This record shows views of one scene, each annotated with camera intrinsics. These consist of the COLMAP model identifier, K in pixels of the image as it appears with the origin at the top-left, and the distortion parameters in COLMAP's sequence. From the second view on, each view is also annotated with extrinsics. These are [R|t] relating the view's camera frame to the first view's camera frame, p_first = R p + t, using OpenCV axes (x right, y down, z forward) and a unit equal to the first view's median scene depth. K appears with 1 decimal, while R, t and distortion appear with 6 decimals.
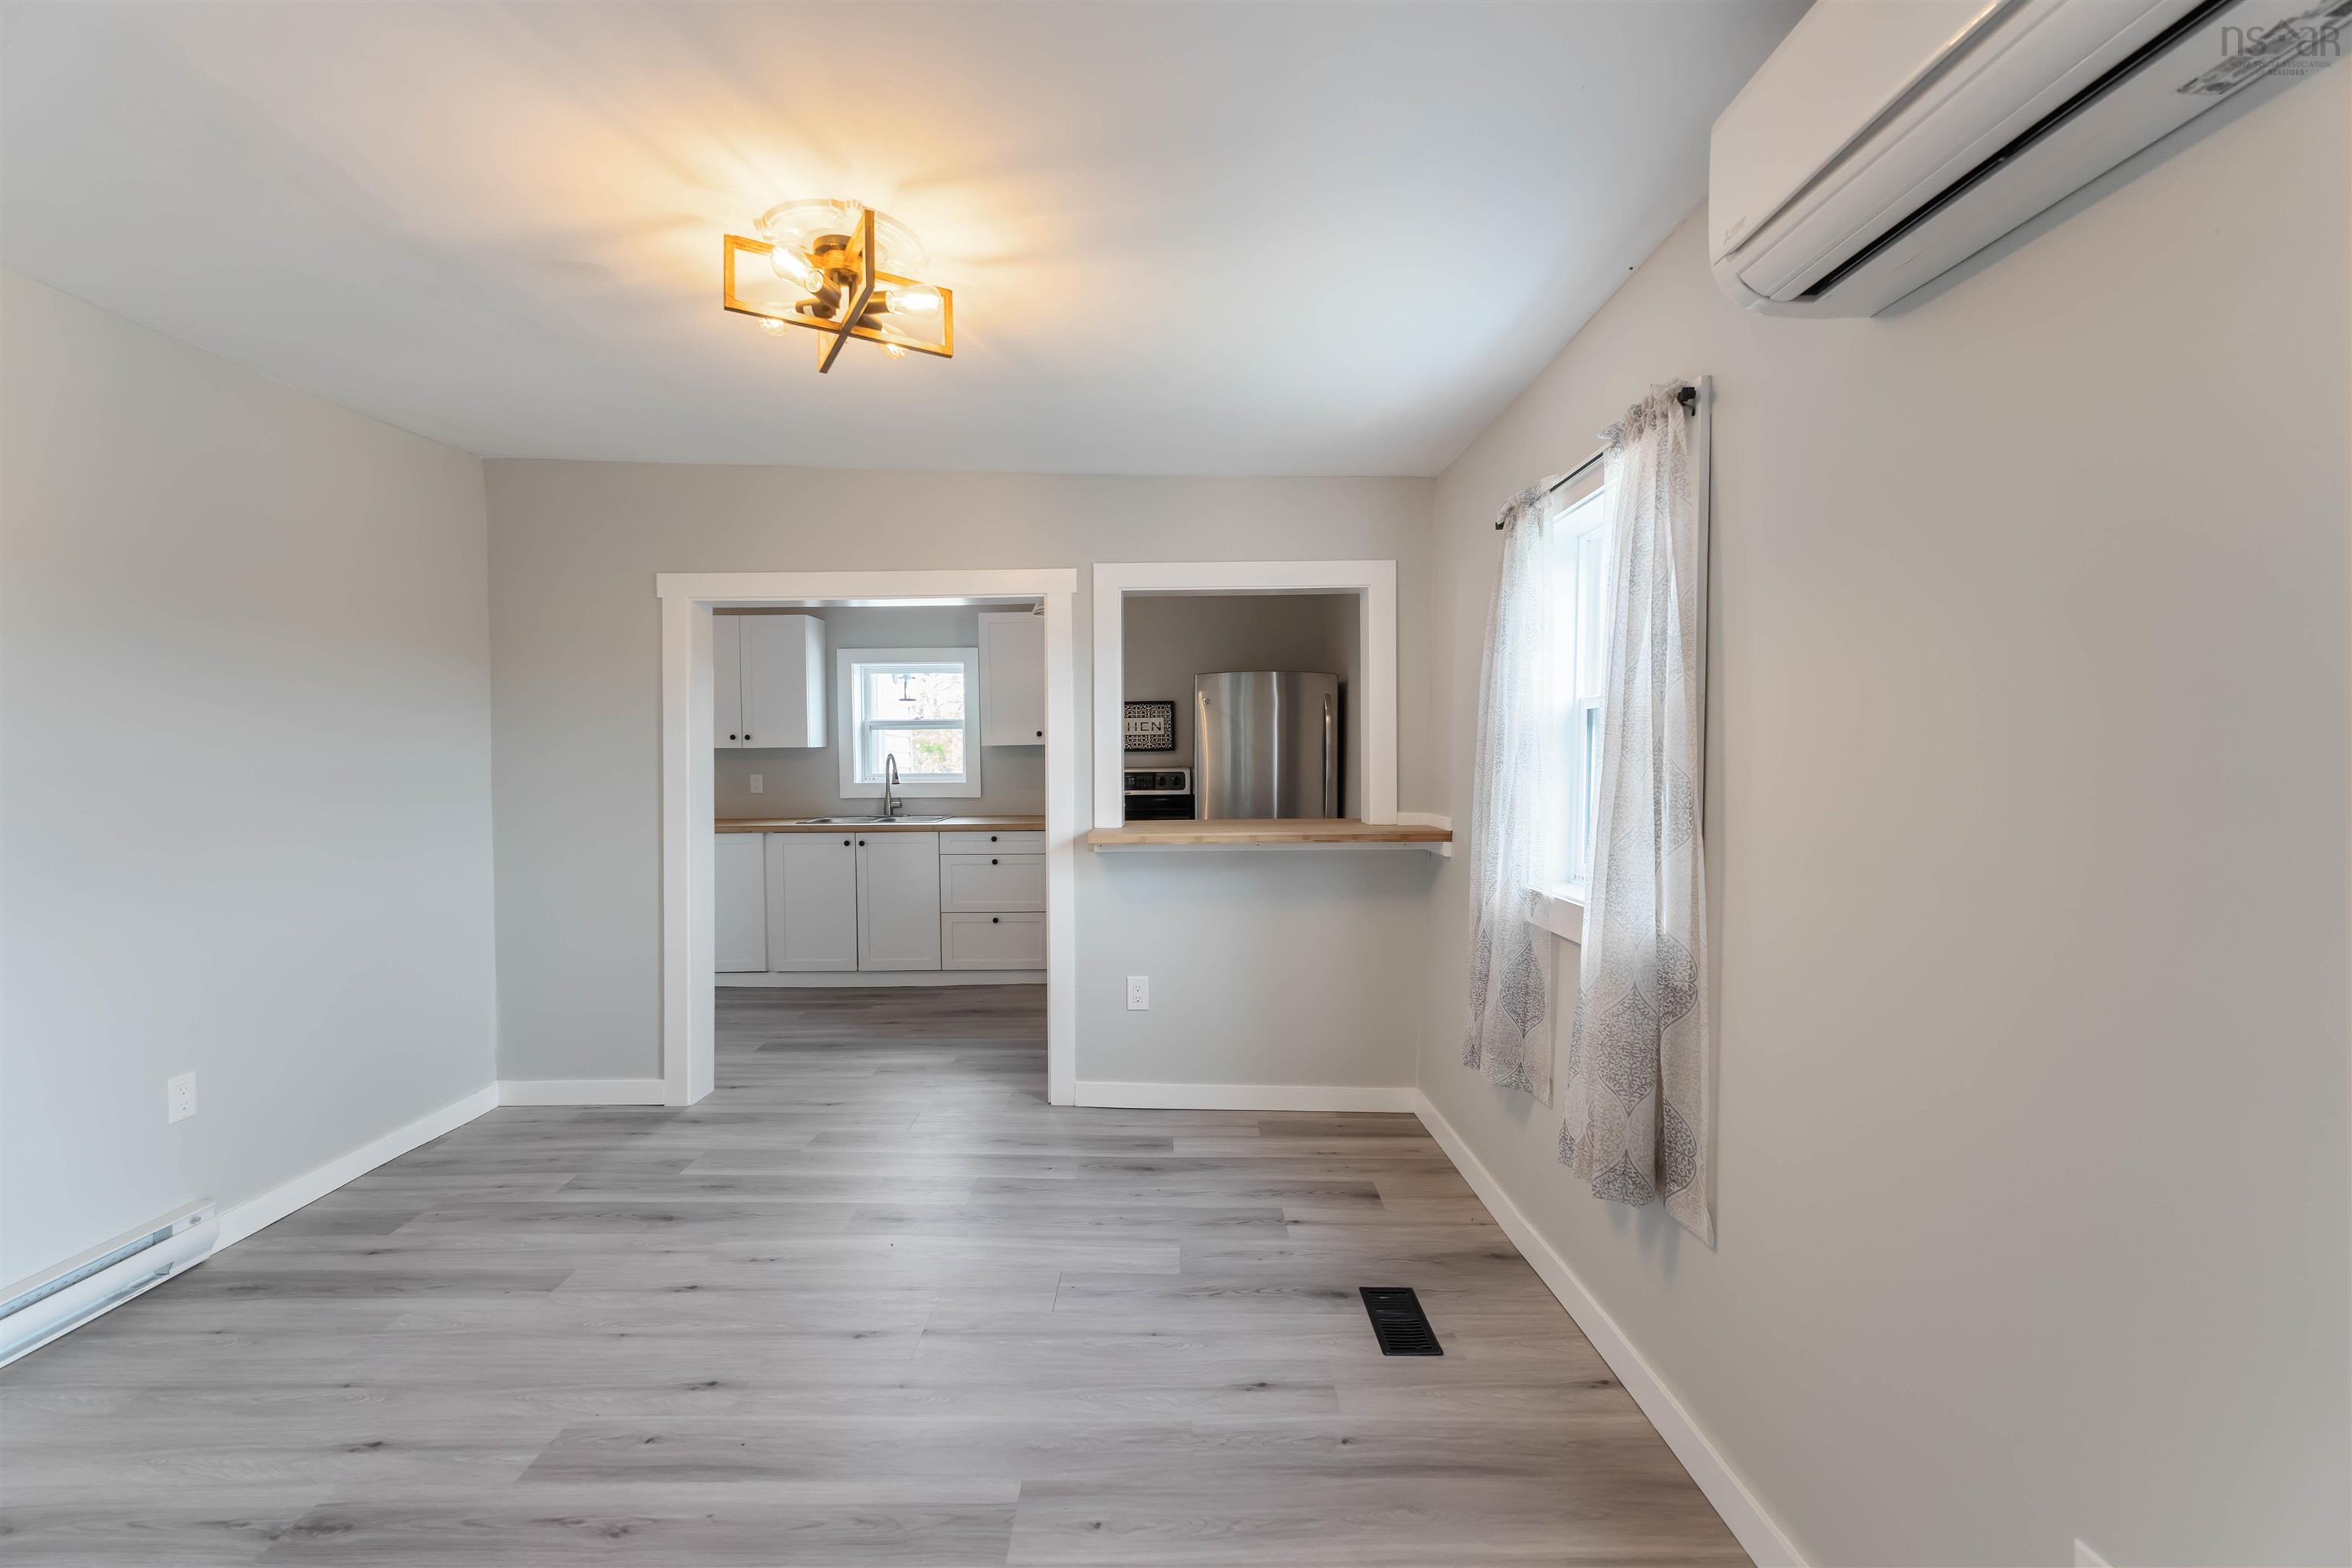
lens RADIAL K [[983.0, 0, 1168.8], [0, 983.0, 781.4], [0, 0, 1]] dist [0.000473, 0.000668]
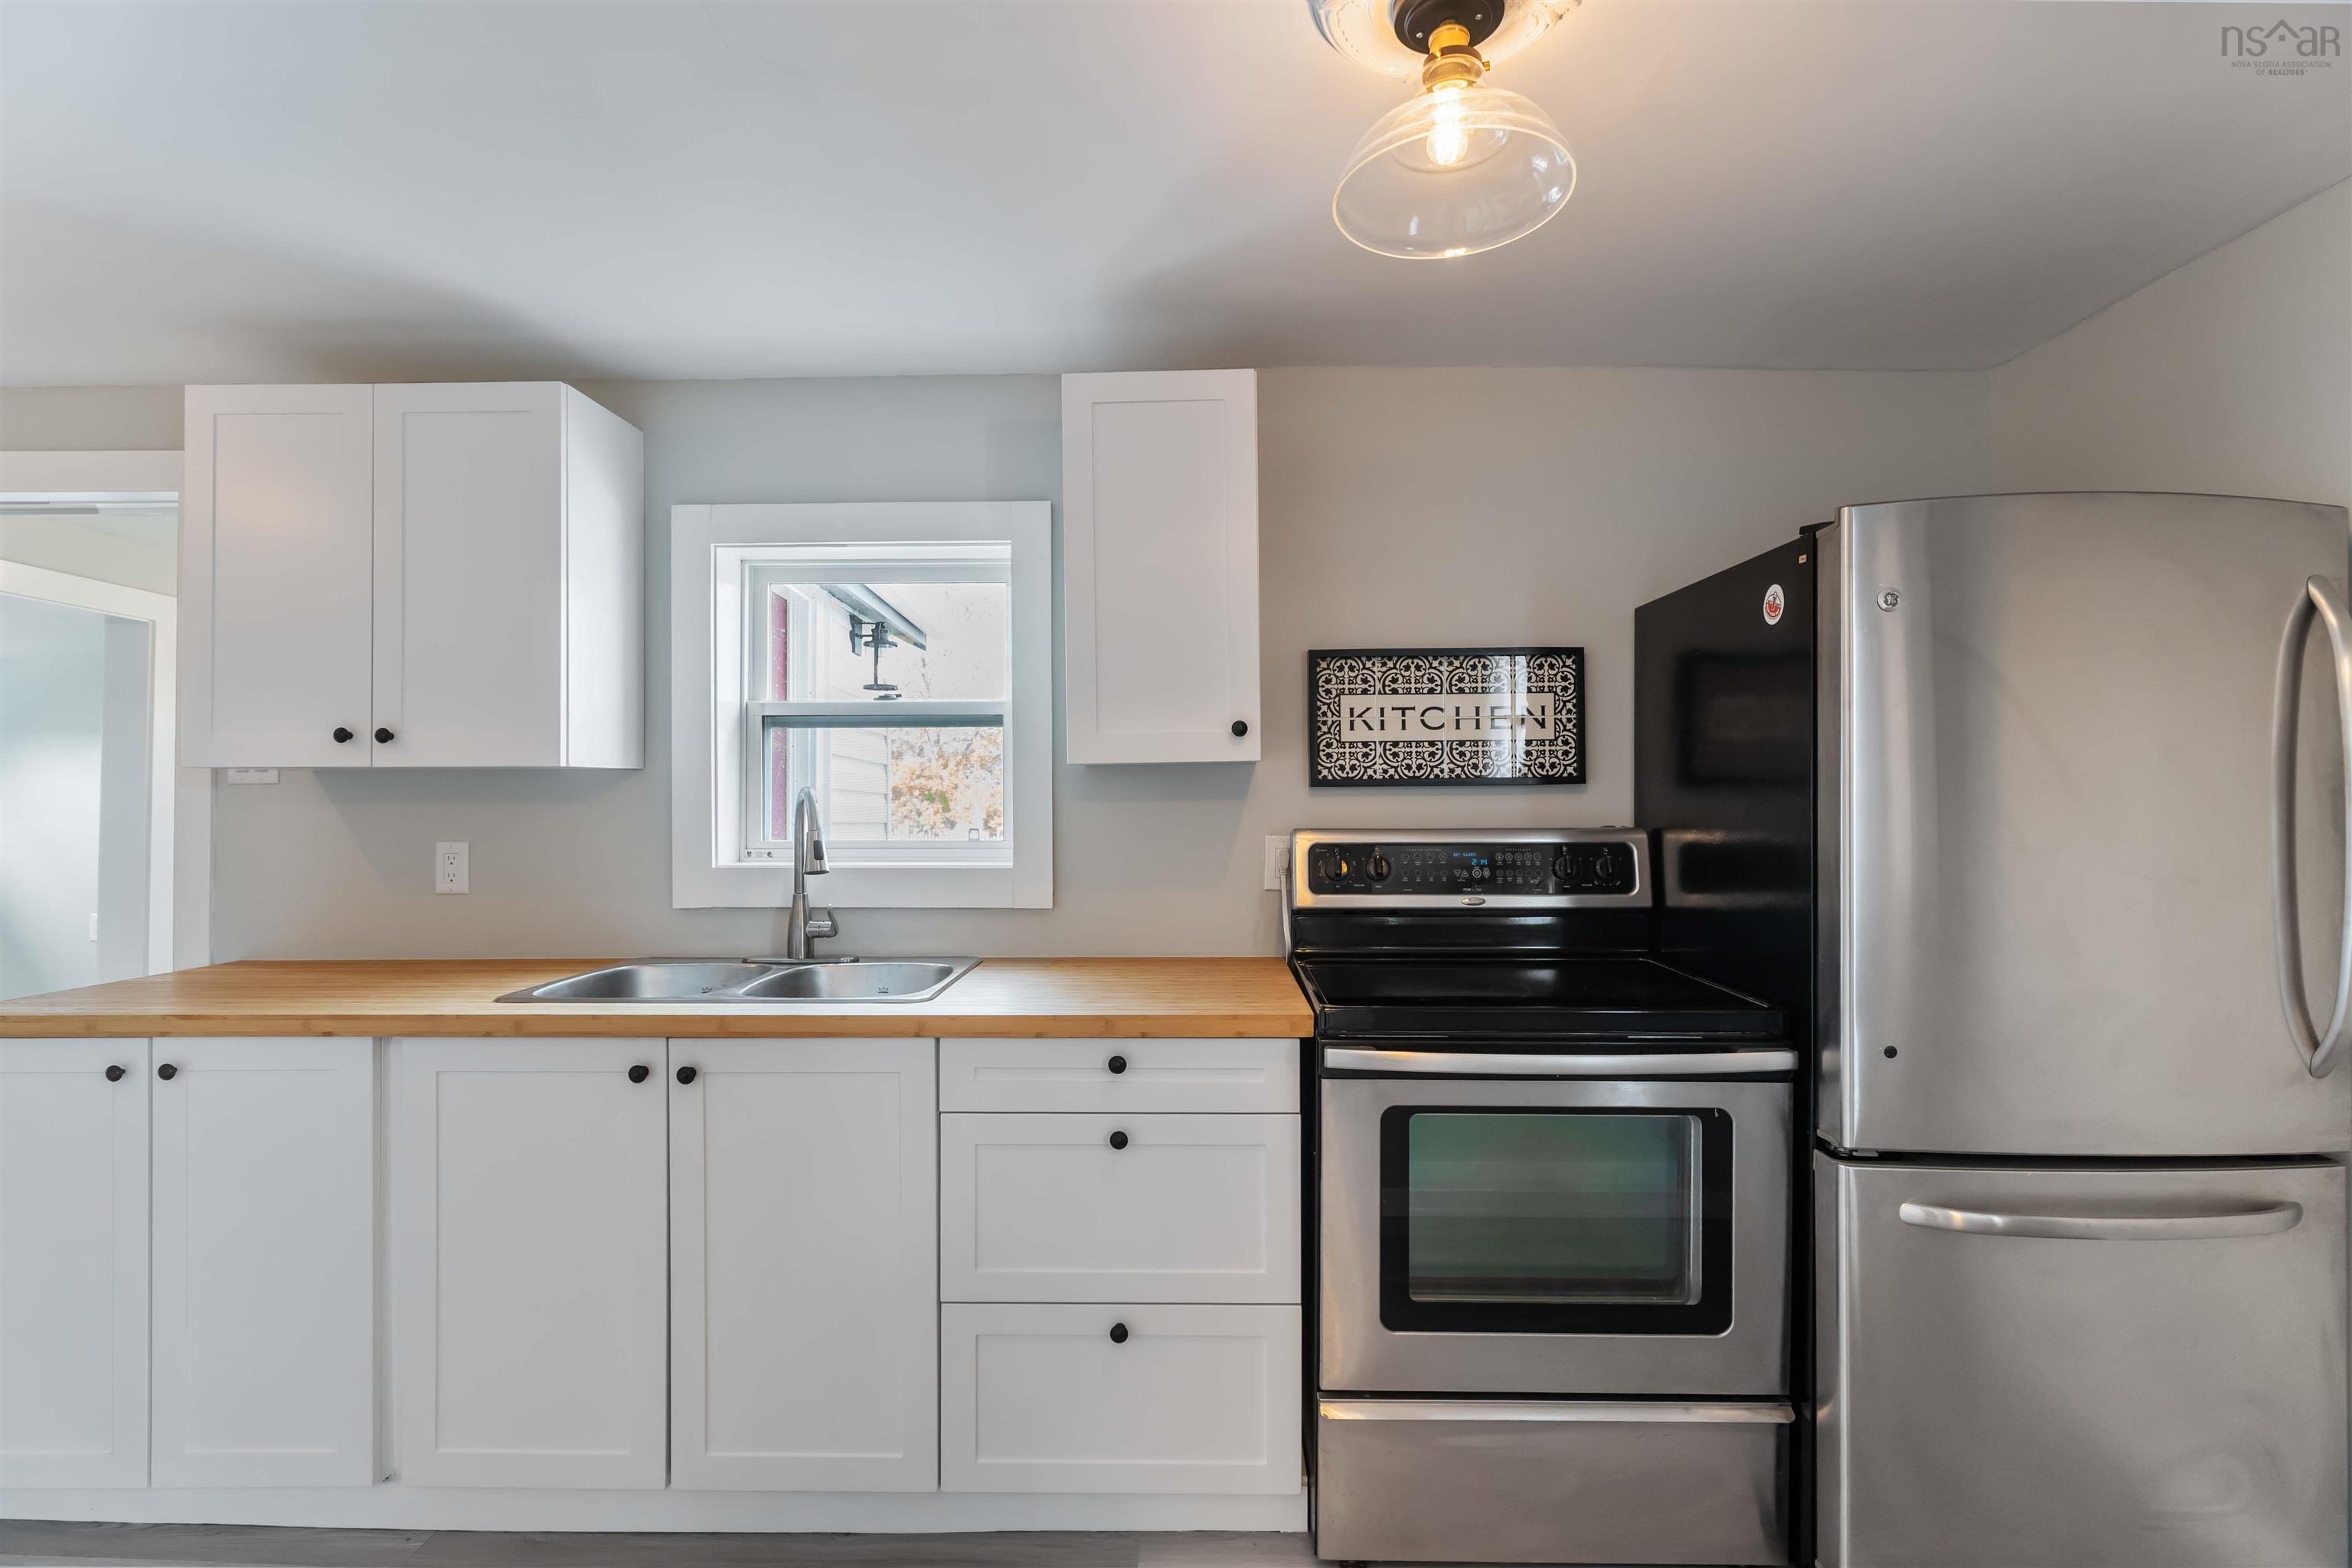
lens RADIAL K [[1081.0, 0, 1159.2], [0, 1081.0, 790.9], [0, 0, 1]] dist [-0.008524, 0.000660]
pose [[0.999511, 0.004580, -0.030929, -0.141700], [-0.005849, 0.999140, -0.041055, -0.011483], [0.030714, 0.041216, 0.998678, 0.607318]]
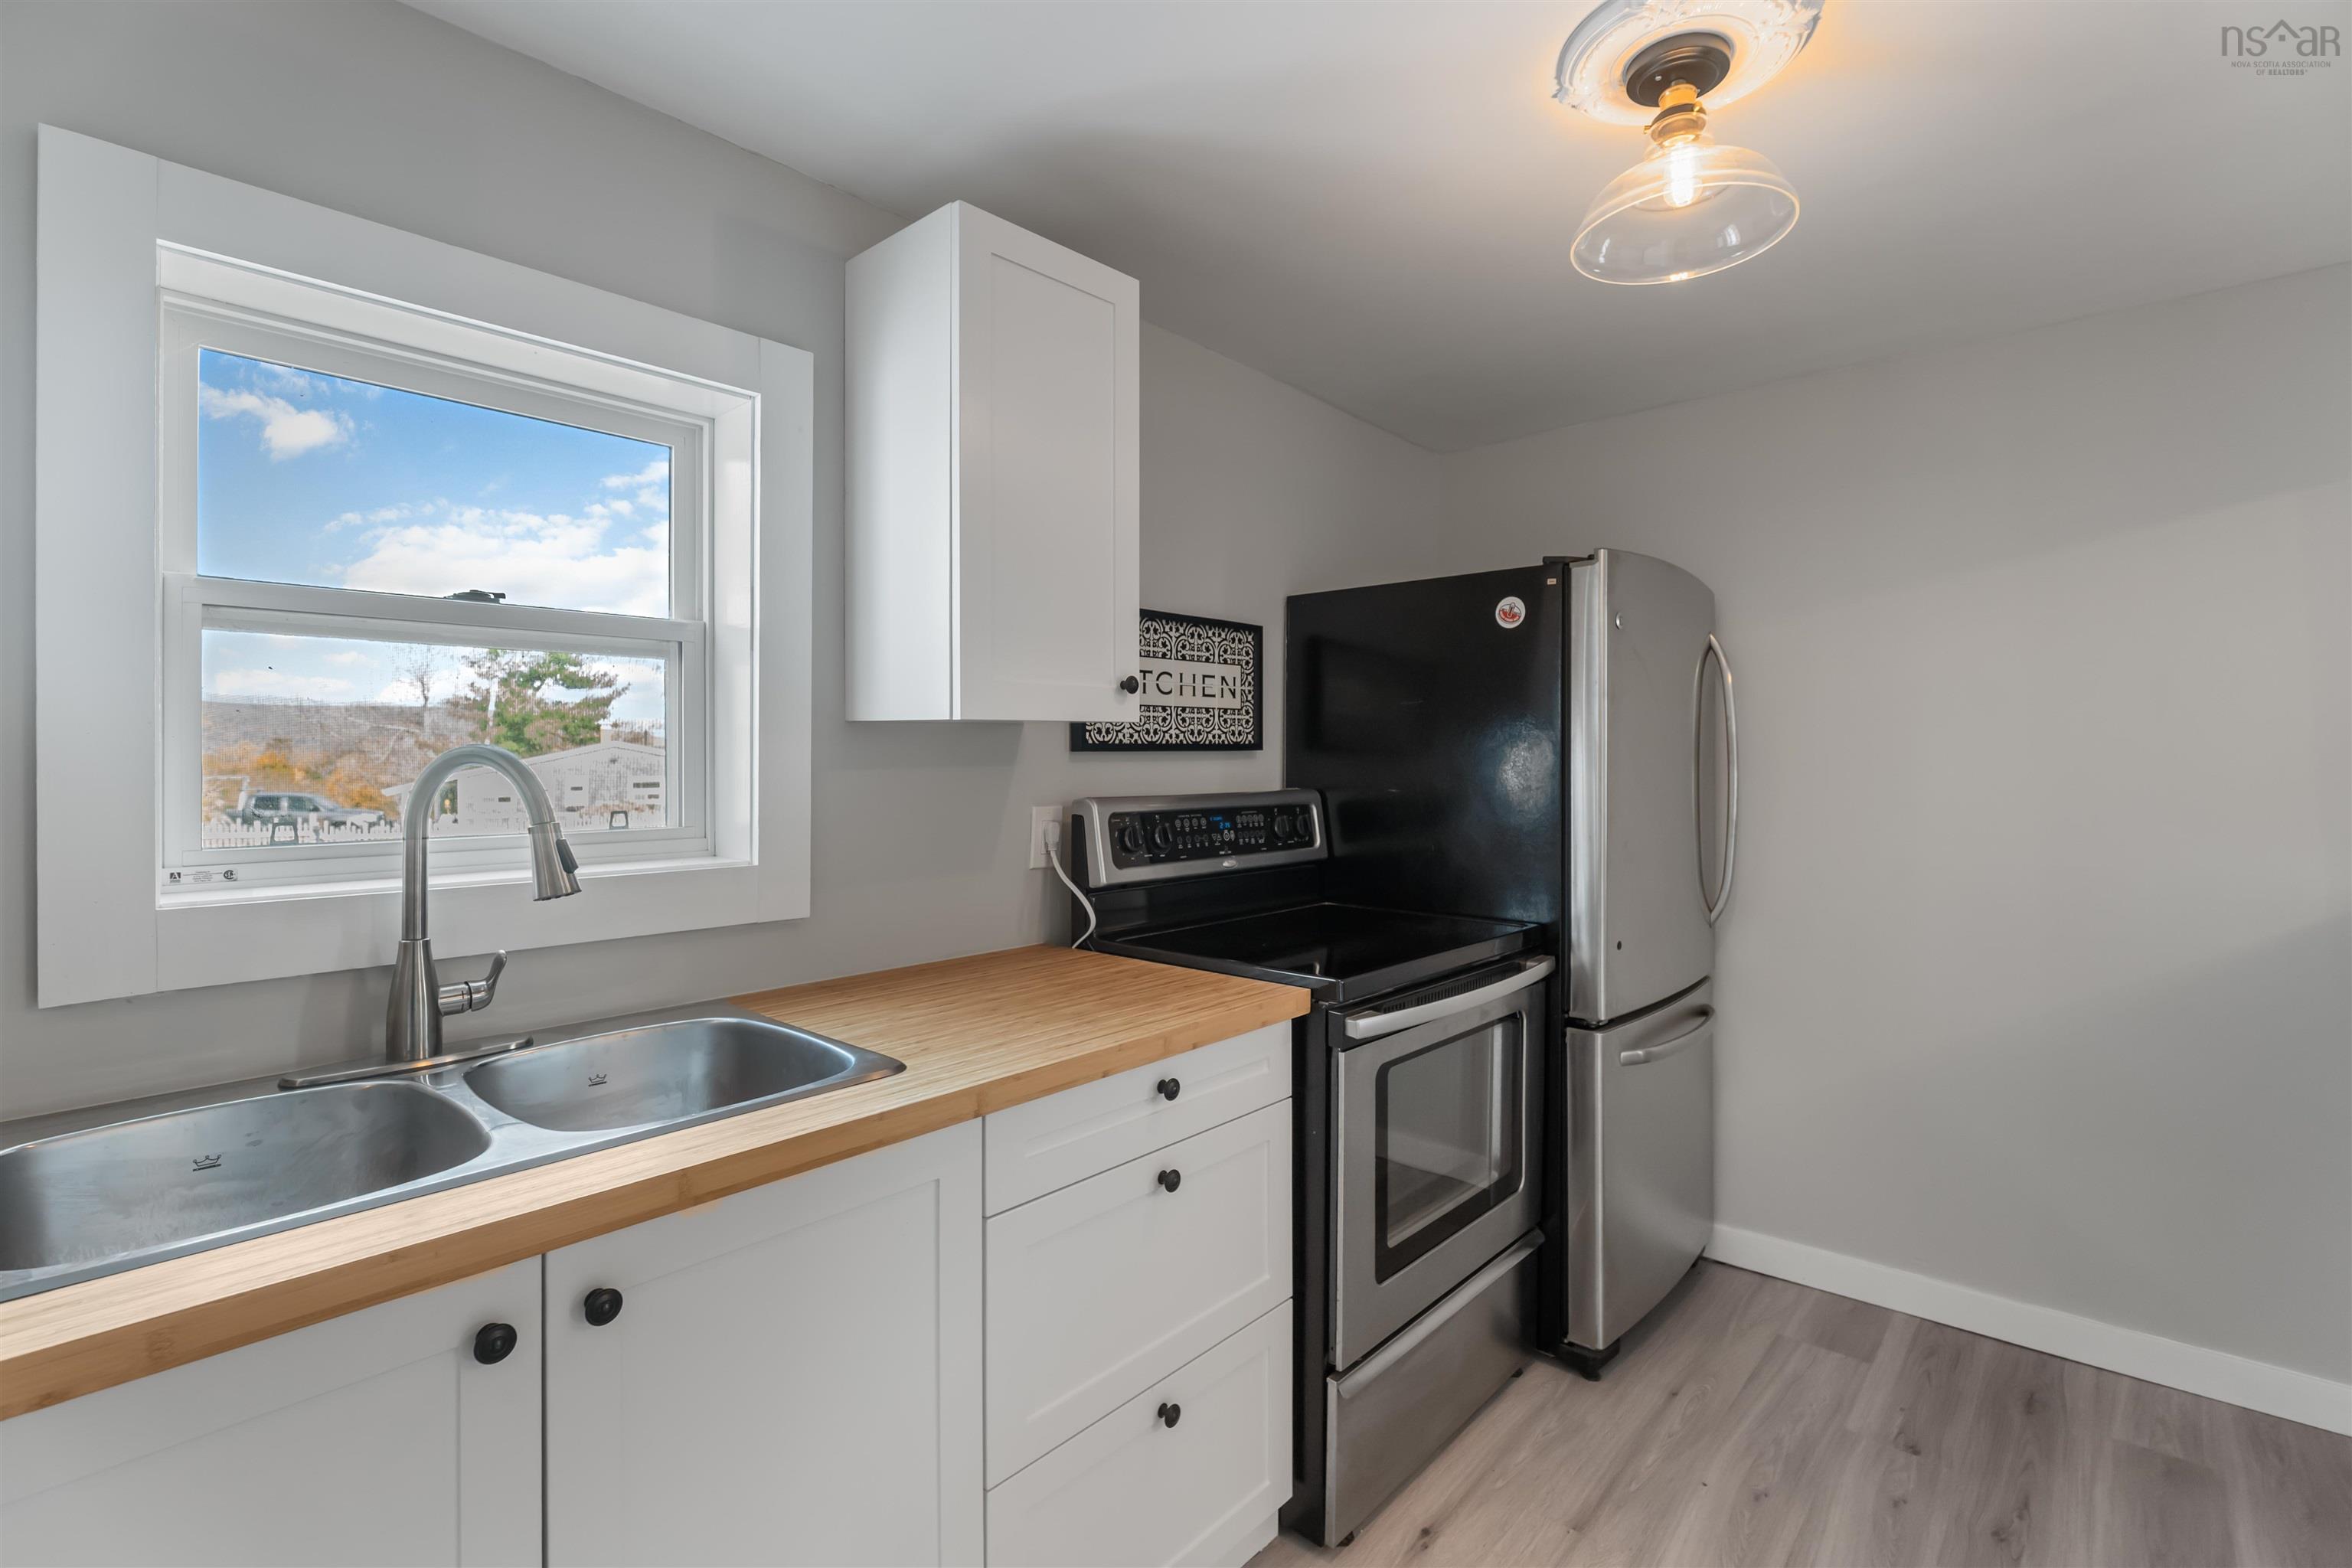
lens RADIAL K [[1081.0, 0, 1197.3], [0, 1081.0, 754.6], [0, 0, 1]] dist [-0.008524, 0.000660]
pose [[0.664569, 0.009874, 0.747162, -0.345371], [0.024793, 0.999071, -0.035256, -0.014990], [-0.746816, 0.041954, 0.663706, 0.740805]]
